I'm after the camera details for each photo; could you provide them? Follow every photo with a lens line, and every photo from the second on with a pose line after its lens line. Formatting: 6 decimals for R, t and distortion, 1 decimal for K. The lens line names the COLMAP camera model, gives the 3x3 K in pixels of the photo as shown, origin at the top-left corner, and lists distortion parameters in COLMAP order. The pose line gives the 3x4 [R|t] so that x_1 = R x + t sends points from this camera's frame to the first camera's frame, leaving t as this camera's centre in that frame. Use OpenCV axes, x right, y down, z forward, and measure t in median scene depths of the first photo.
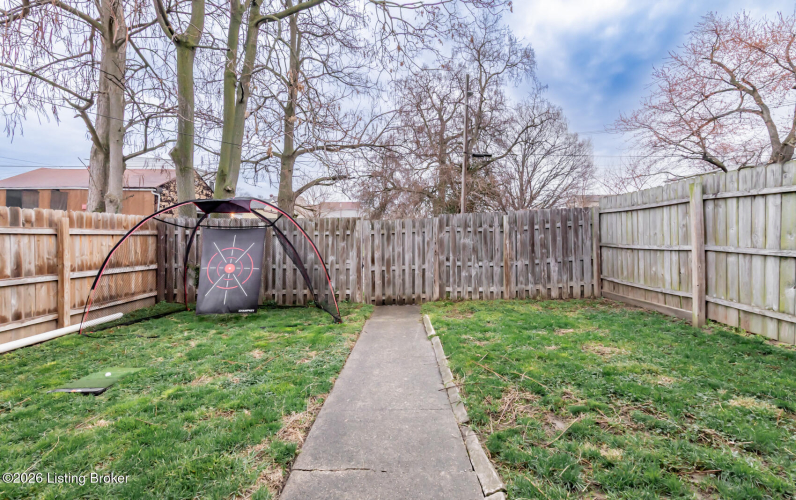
lens RADIAL K [[347.8, 0, 411.8], [0, 347.8, 236.4], [0, 0, 1]] dist [0.002558, 0.000374]
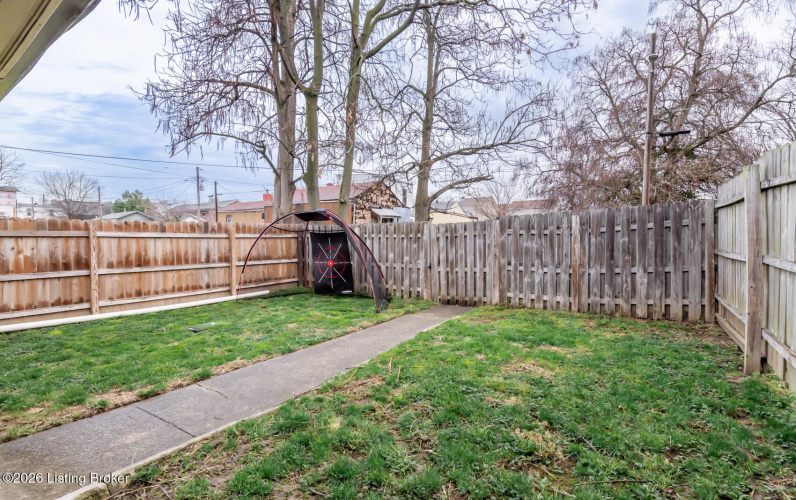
lens RADIAL K [[369.3, 0, 436.3], [0, 369.3, 243.5], [0, 0, 1]] dist [-0.000096, 0.000362]
pose [[0.852493, 0.010898, -0.522625, 0.465341], [-0.000188, 0.999789, 0.020542, -0.009551], [0.522739, -0.017414, 0.852315, 0.034498]]
